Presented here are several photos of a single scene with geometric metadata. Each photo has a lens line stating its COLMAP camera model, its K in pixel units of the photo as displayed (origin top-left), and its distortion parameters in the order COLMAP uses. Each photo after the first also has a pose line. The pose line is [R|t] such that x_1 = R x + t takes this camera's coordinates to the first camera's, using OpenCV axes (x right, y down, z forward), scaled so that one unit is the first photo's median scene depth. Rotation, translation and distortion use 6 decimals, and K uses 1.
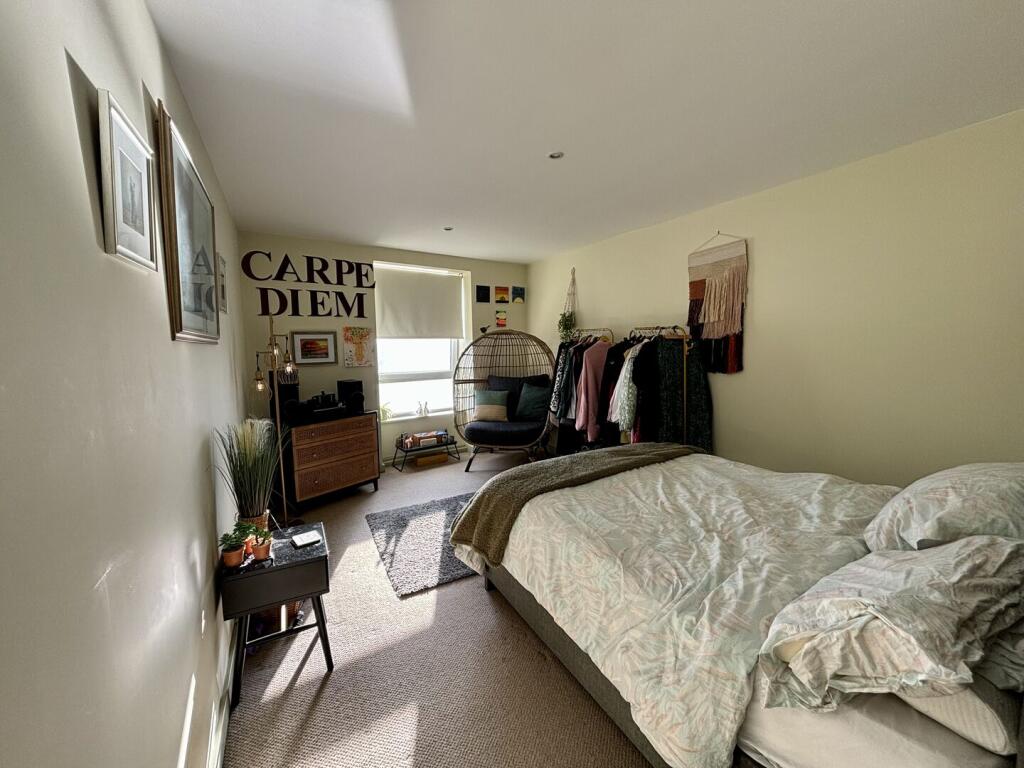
lens RADIAL K [[410.9, 0, 517.3], [0, 410.9, 381.5], [0, 0, 1]] dist [-0.001351, 0.002144]
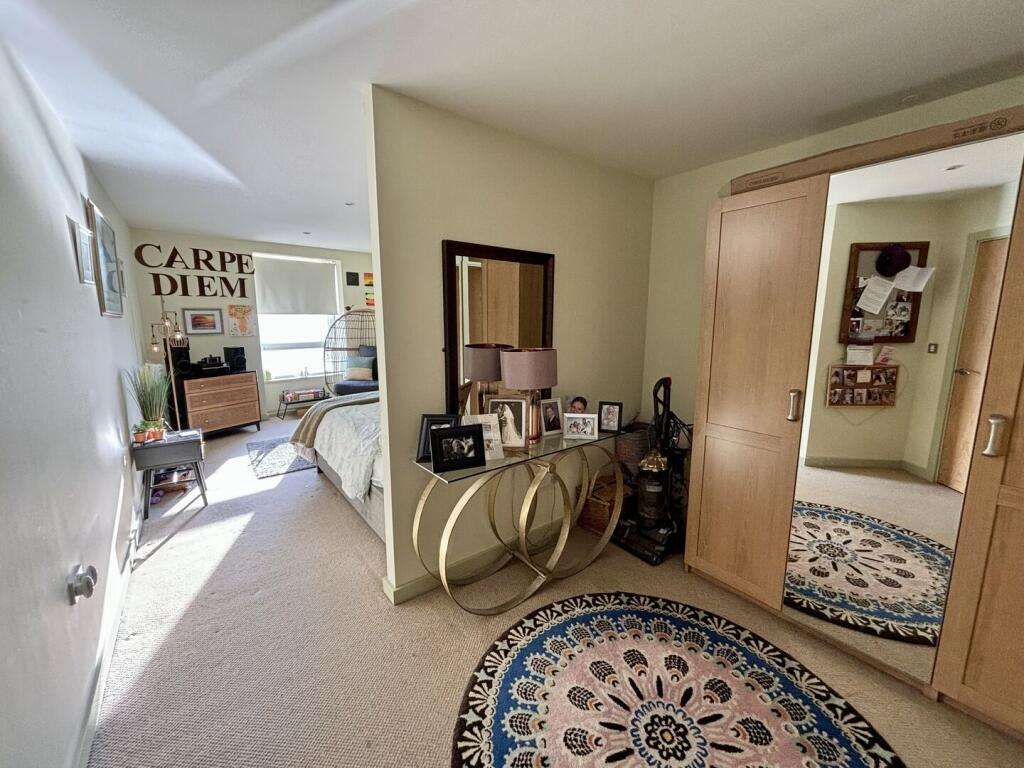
lens RADIAL K [[410.9, 0, 507.3], [0, 410.9, 381.8], [0, 0, 1]] dist [-0.001351, 0.002144]
pose [[0.990899, -0.013467, 0.133932, 0.270314], [0.005814, 0.998337, 0.057362, 0.037405], [-0.134482, -0.056061, 0.989329, -0.401510]]
